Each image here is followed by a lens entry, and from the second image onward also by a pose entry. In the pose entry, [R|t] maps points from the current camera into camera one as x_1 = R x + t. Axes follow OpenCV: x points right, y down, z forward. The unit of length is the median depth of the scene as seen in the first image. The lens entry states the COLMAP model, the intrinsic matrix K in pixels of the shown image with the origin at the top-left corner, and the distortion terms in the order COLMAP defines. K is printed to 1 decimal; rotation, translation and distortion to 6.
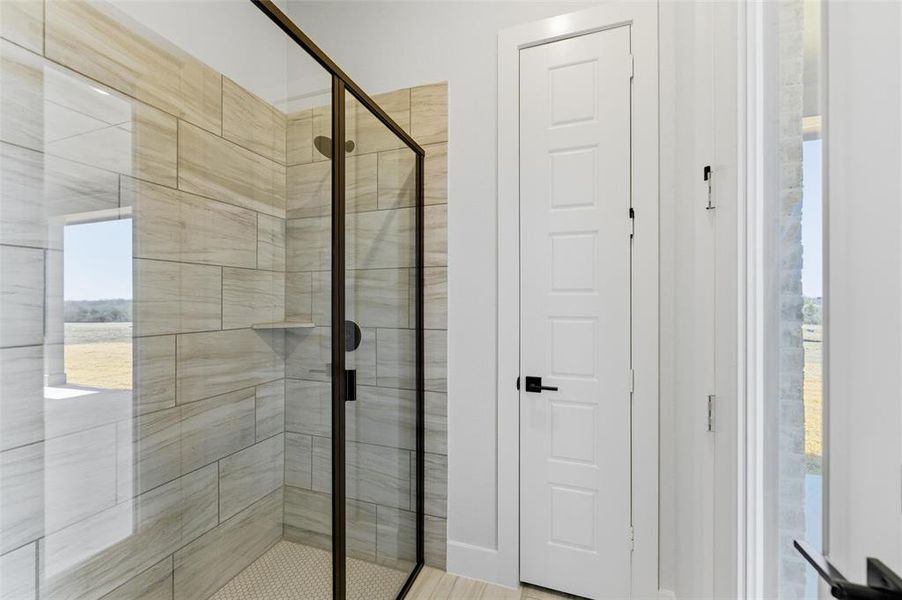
lens RADIAL K [[368.8, 0, 450.6], [0, 368.8, 296.0], [0, 0, 1]] dist [-0.000378, -0.000146]
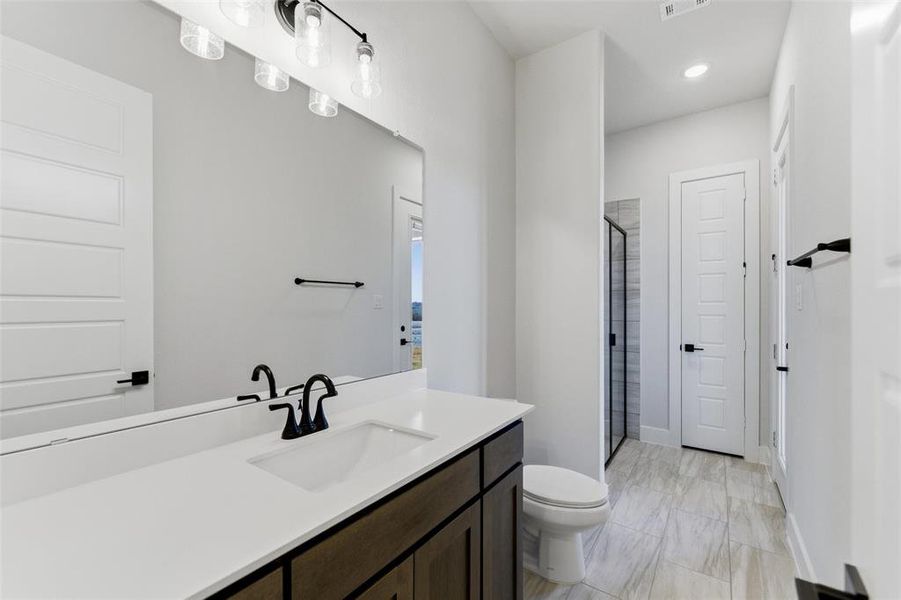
lens RADIAL K [[368.4, 0, 455.2], [0, 368.4, 303.5], [0, 0, 1]] dist [-0.000378, -0.000146]
pose [[0.964541, -0.000691, -0.263931, -0.454458], [0.000606, 1.000000, -0.000405, -0.006053], [0.263932, 0.000231, 0.964541, -1.217822]]
